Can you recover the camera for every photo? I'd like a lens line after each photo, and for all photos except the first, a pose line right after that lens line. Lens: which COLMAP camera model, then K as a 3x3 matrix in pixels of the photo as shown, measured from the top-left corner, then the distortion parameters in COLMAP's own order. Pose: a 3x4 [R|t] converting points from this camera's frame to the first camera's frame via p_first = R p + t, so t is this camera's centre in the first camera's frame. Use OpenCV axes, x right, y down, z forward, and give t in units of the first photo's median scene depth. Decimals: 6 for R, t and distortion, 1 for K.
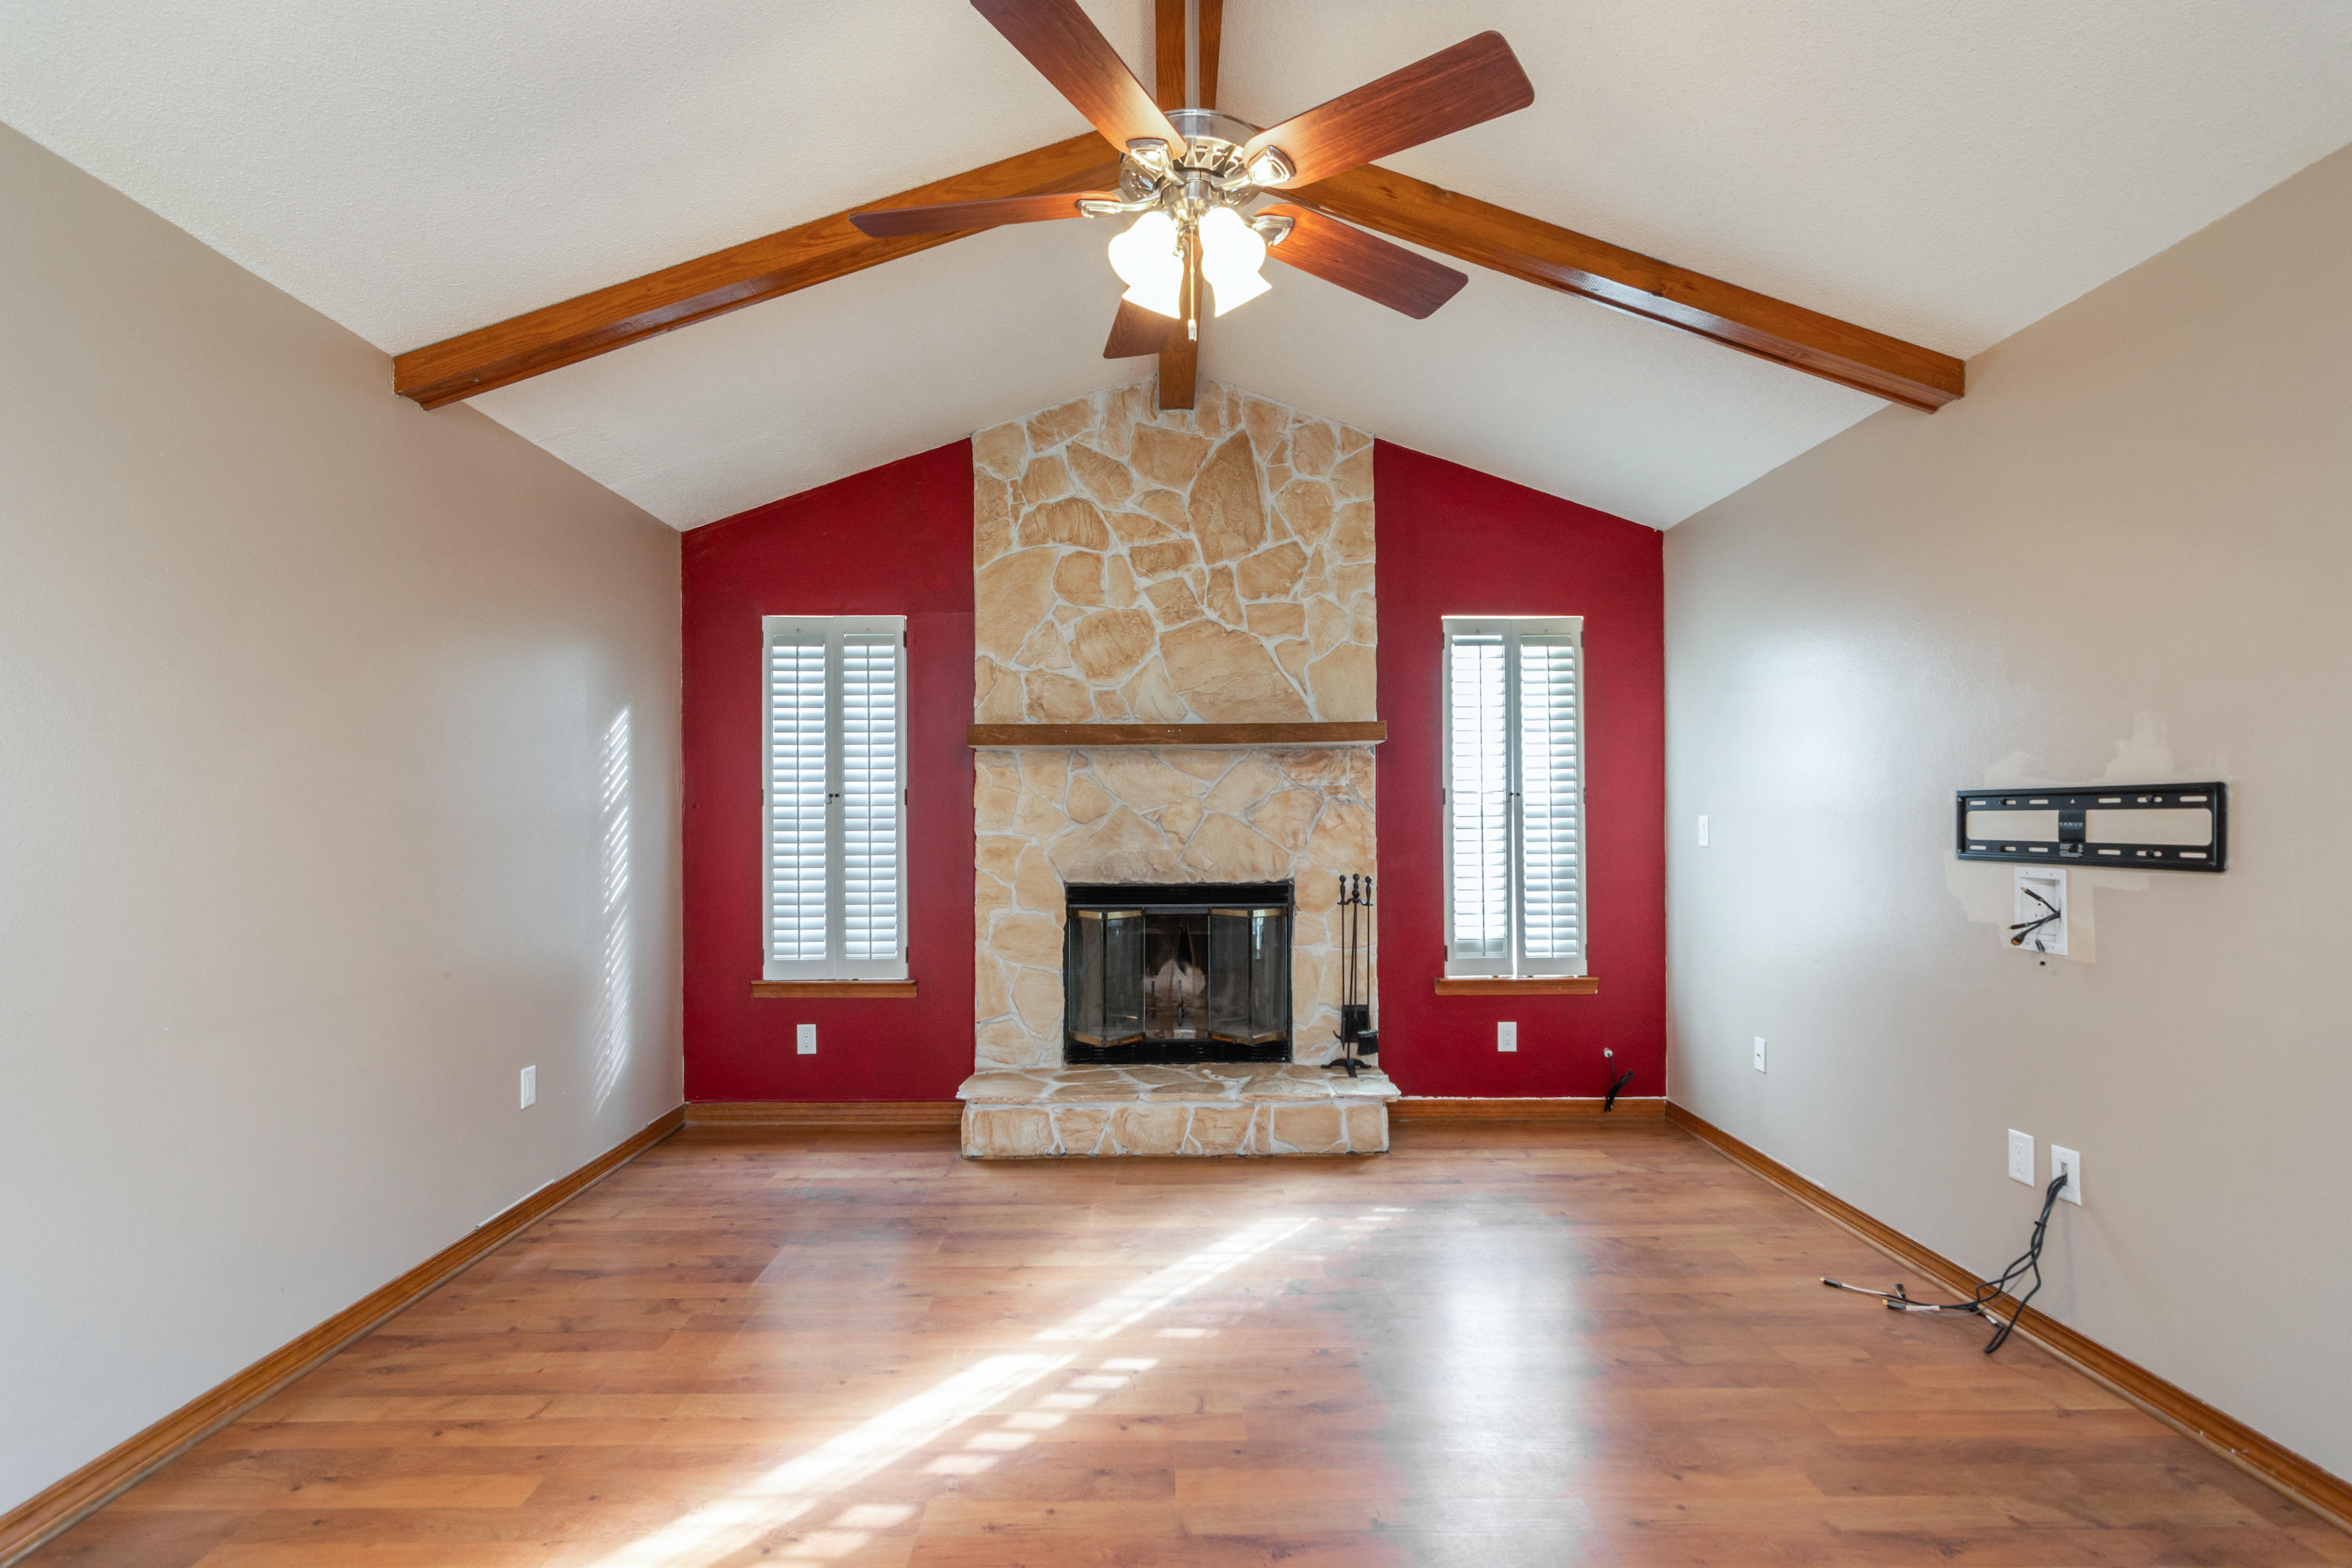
lens RADIAL K [[1133.2, 0, 1175.0], [0, 1133.2, 802.7], [0, 0, 1]] dist [-0.006123, 0.003573]
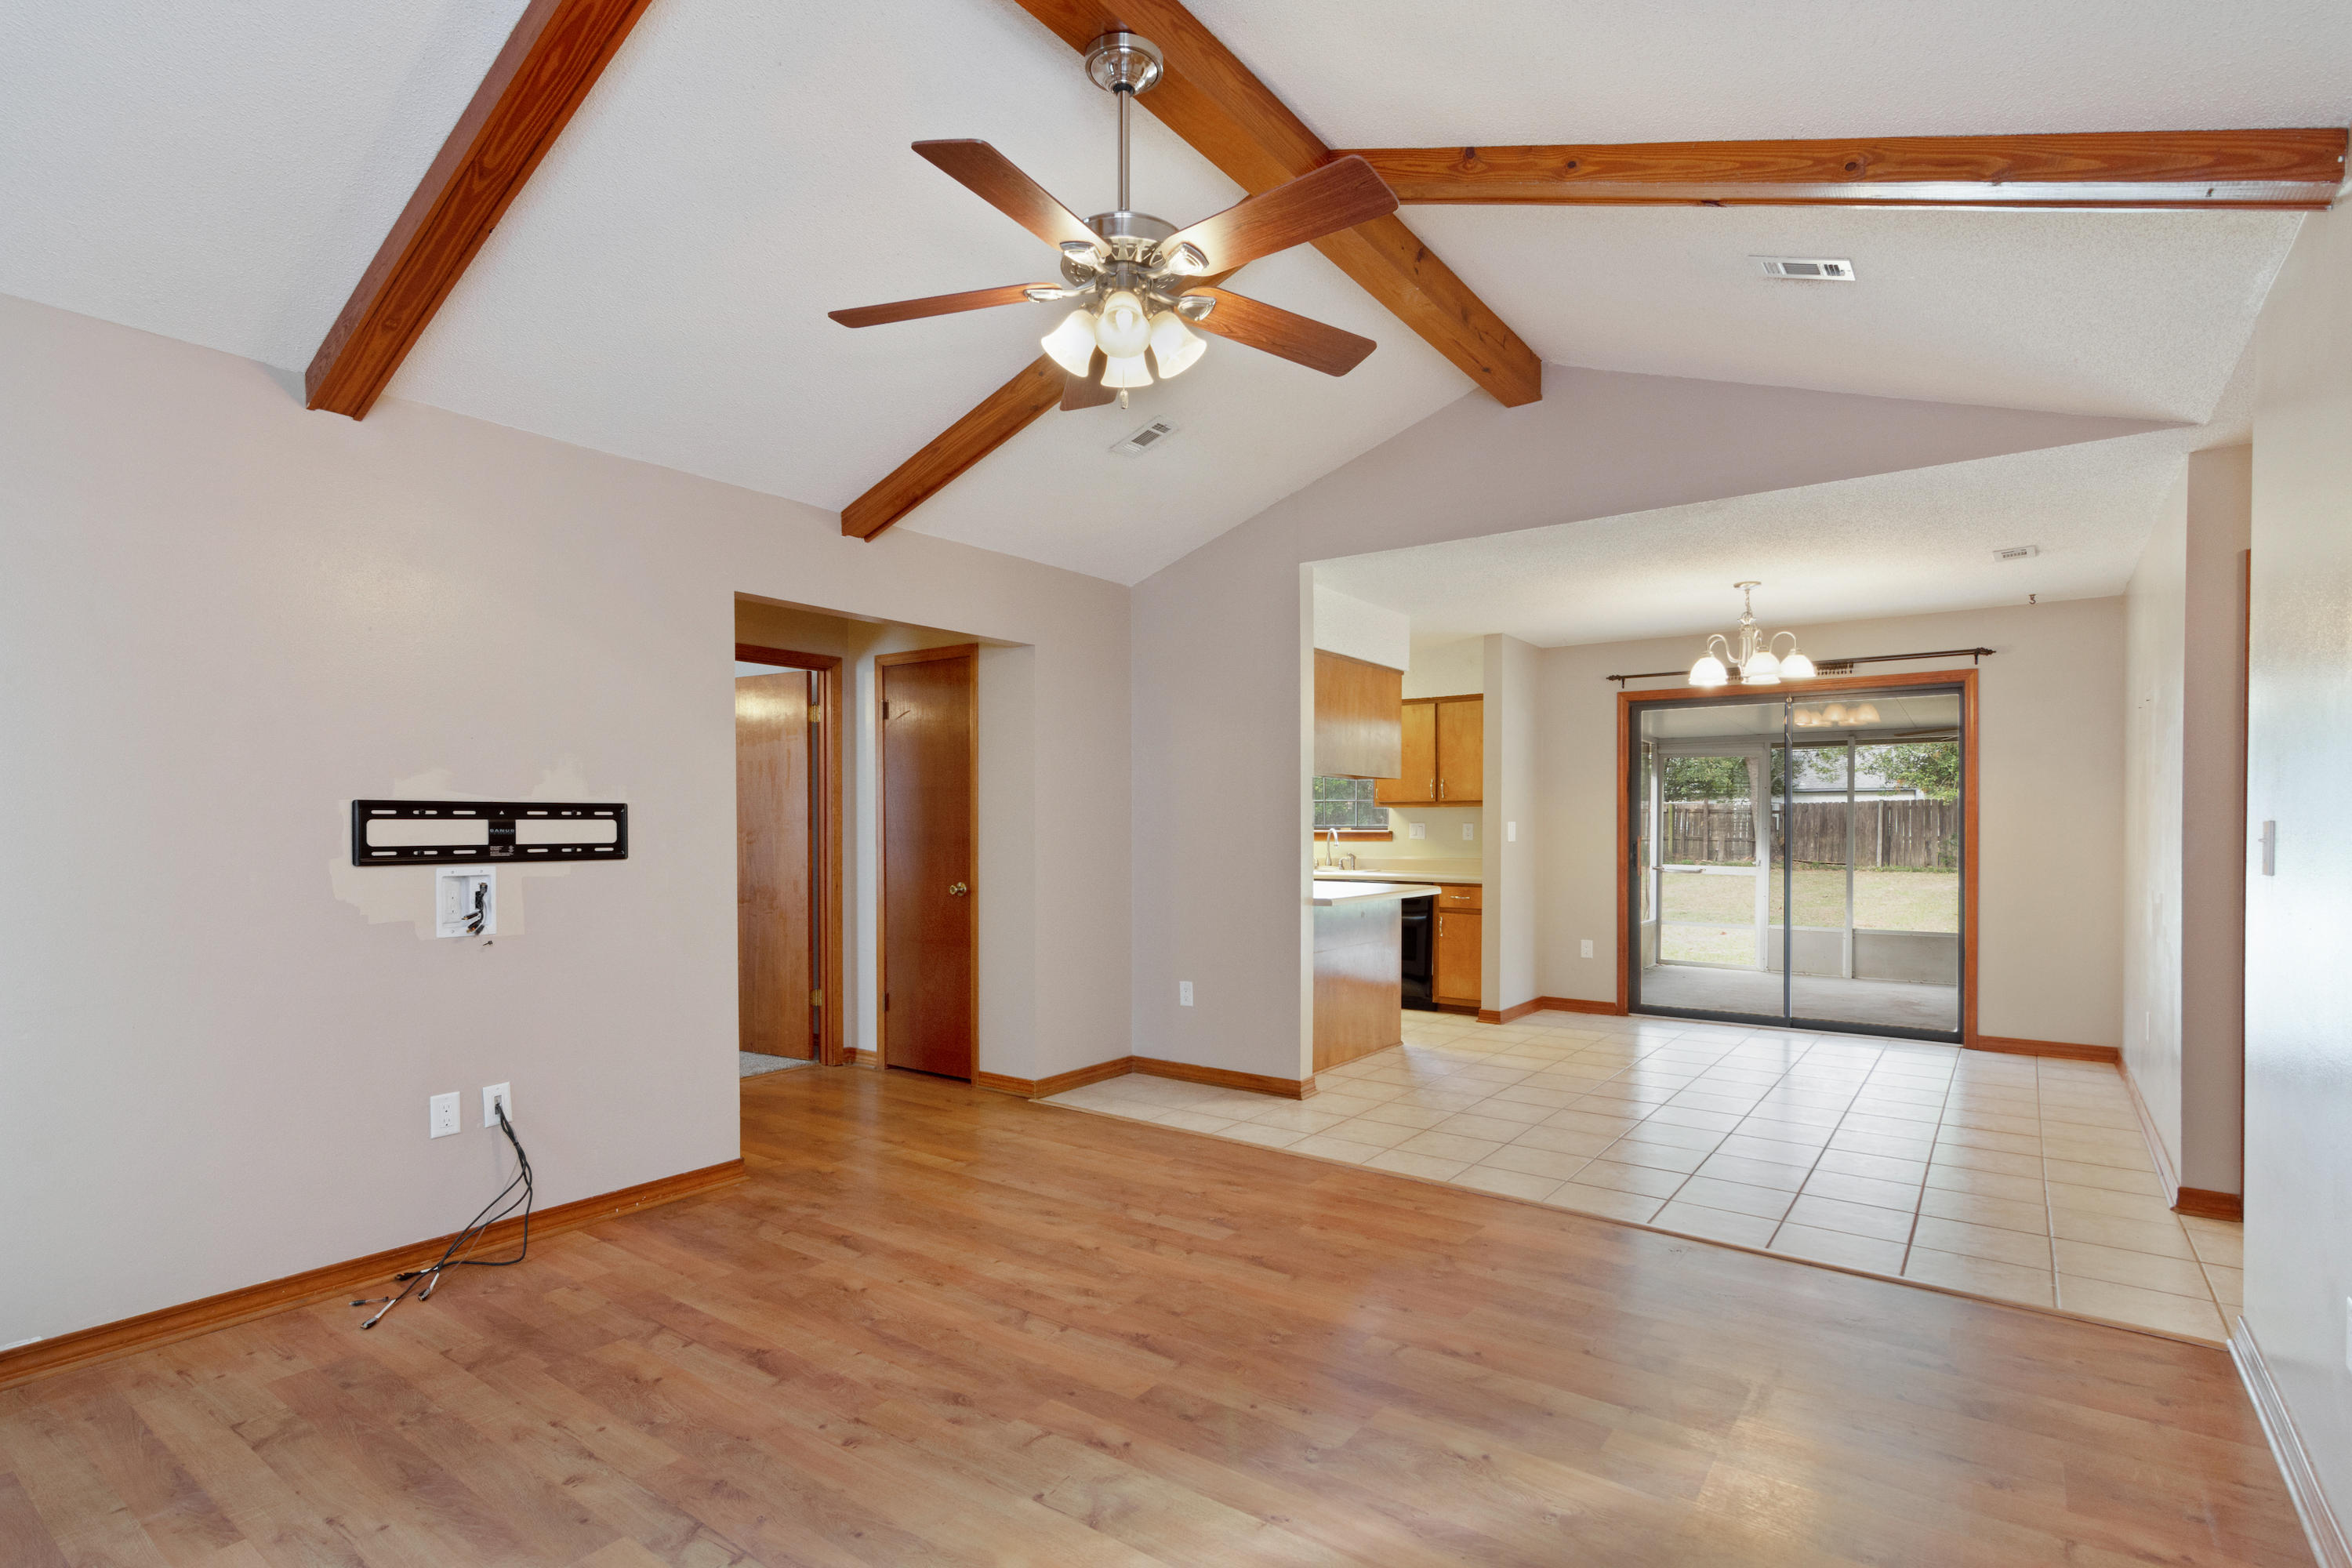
lens RADIAL K [[1133.2, 0, 1170.4], [0, 1133.2, 820.6], [0, 0, 1]] dist [-0.006123, 0.003573]
pose [[-0.794165, 0.008034, 0.607649, -0.372281], [-0.002583, 0.999859, -0.016596, 0.016882], [-0.607696, -0.014750, -0.794033, 0.974303]]
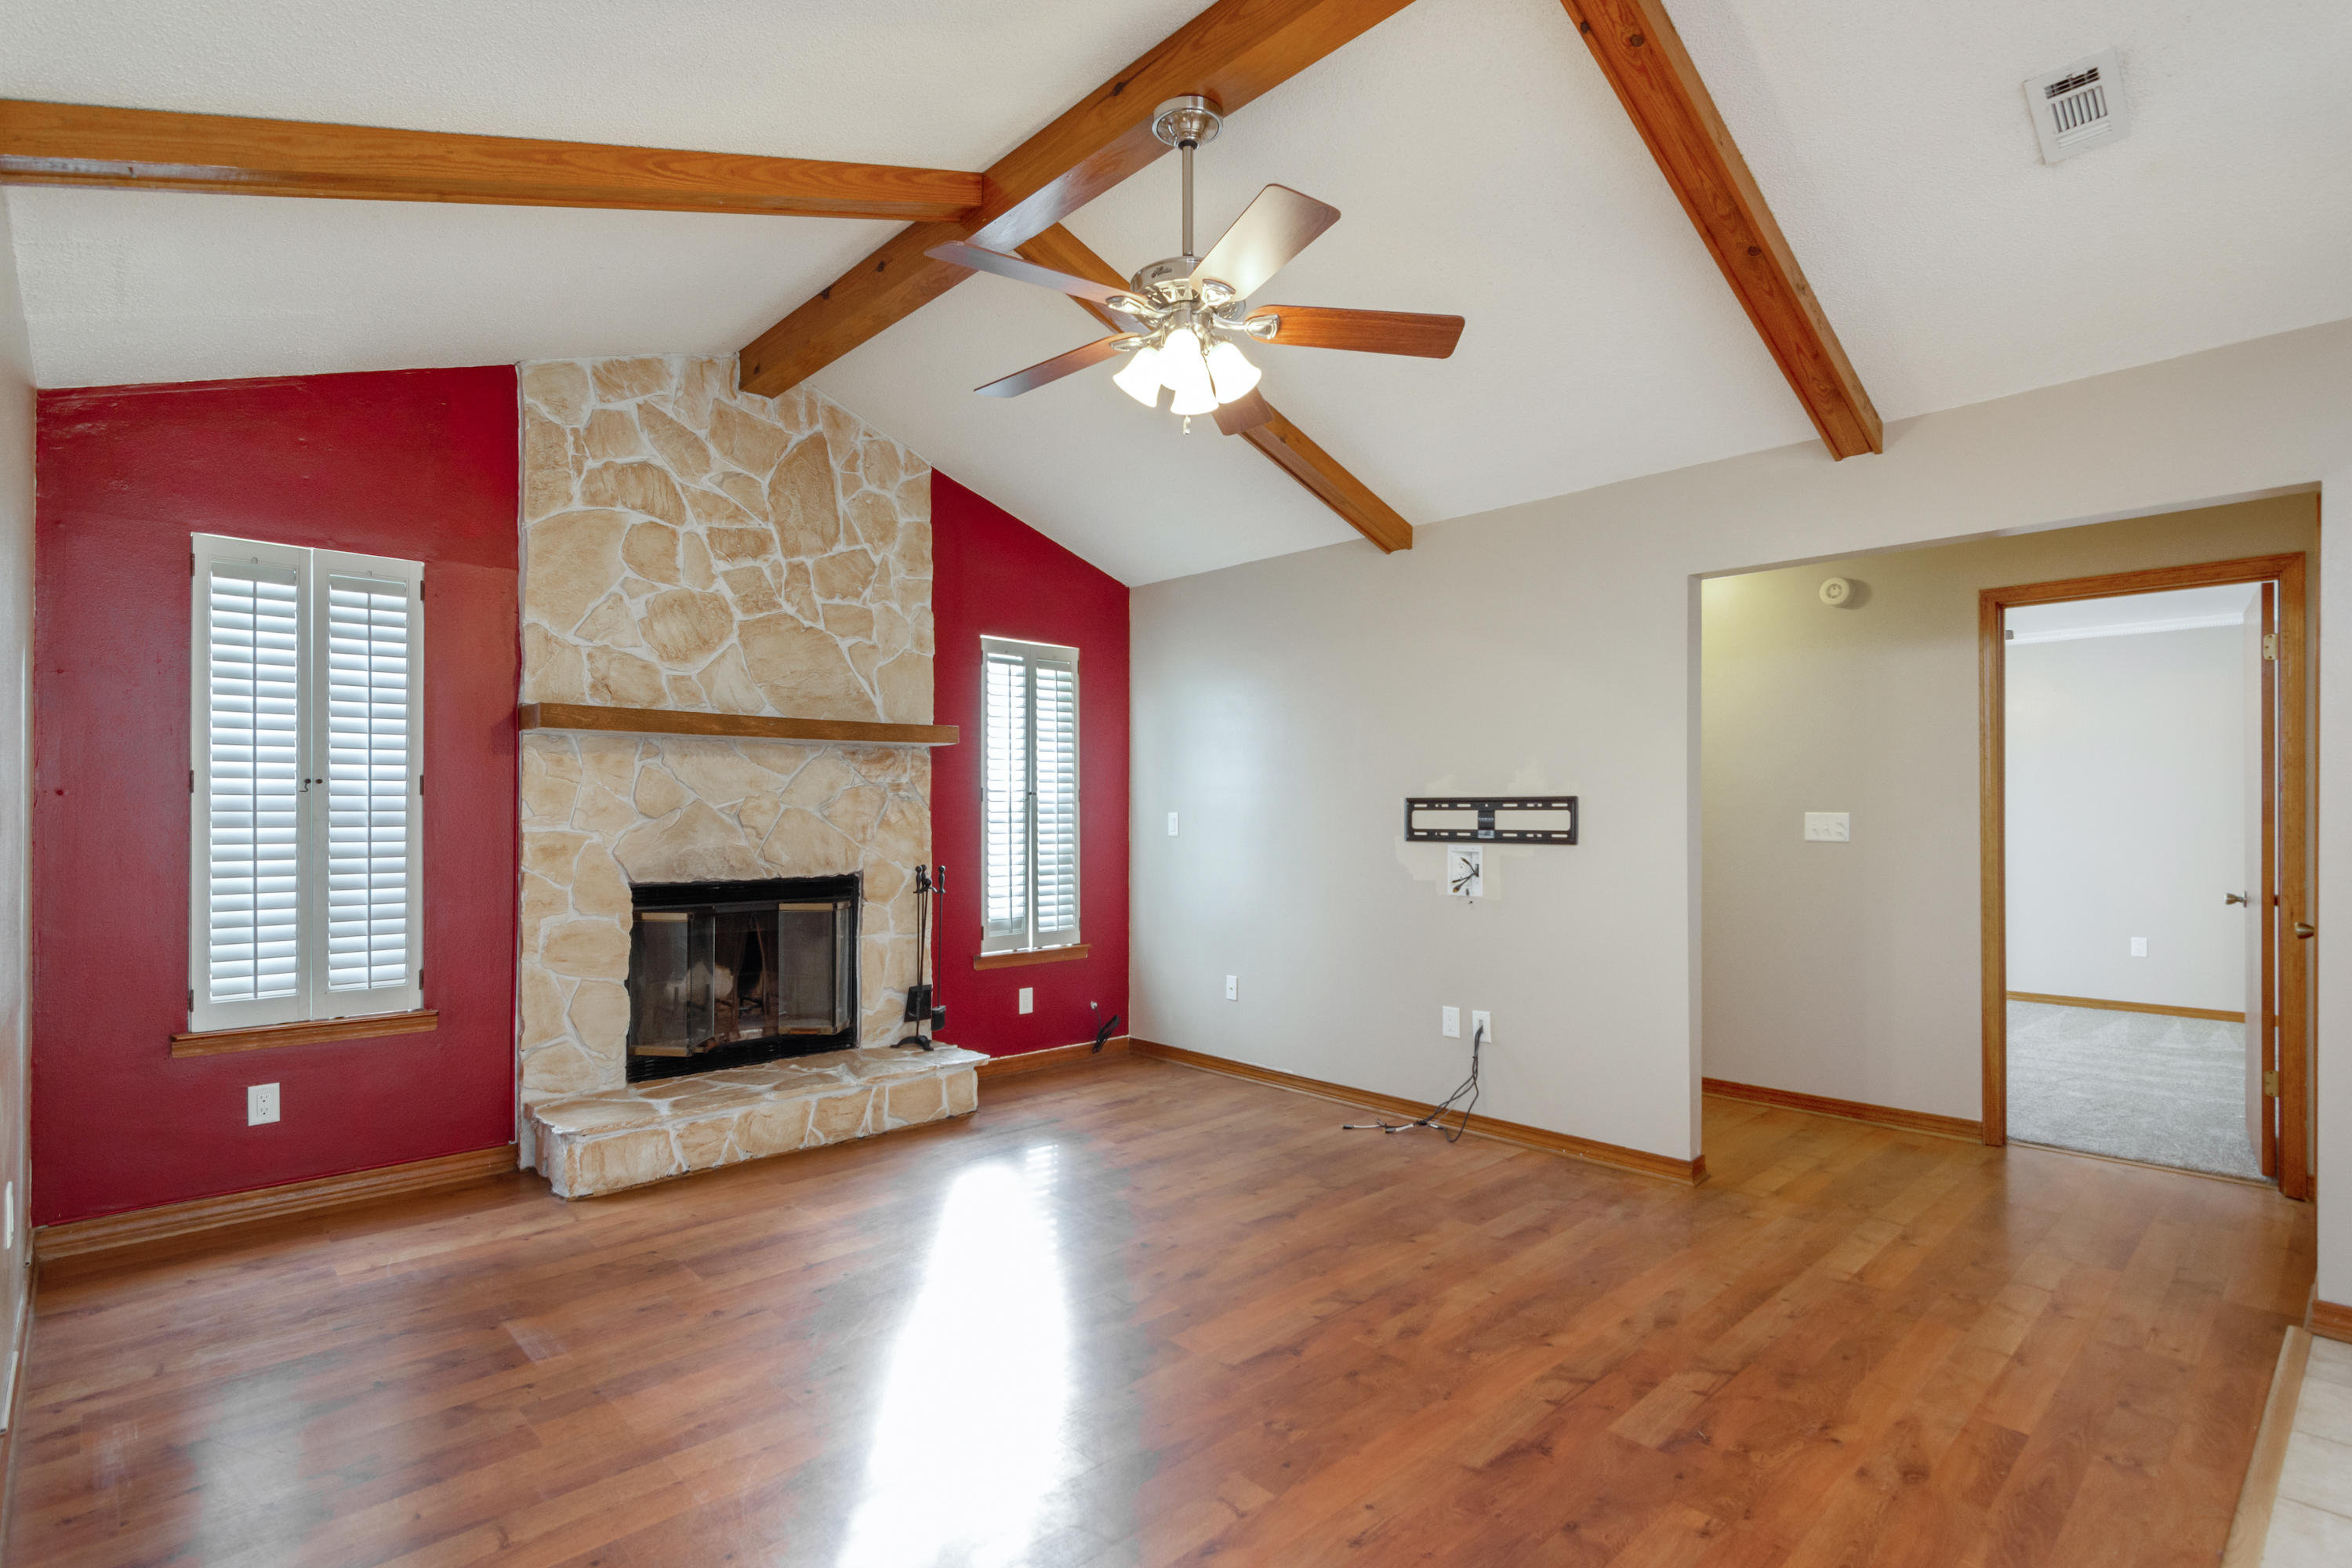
lens RADIAL K [[1133.2, 0, 1167.6], [0, 1133.2, 792.3], [0, 0, 1]] dist [-0.006123, 0.003573]
pose [[0.736928, 0.016445, 0.675772, -0.440428], [-0.012821, 0.999864, -0.010352, 0.001793], [-0.675850, -0.001035, 0.737038, 0.044759]]
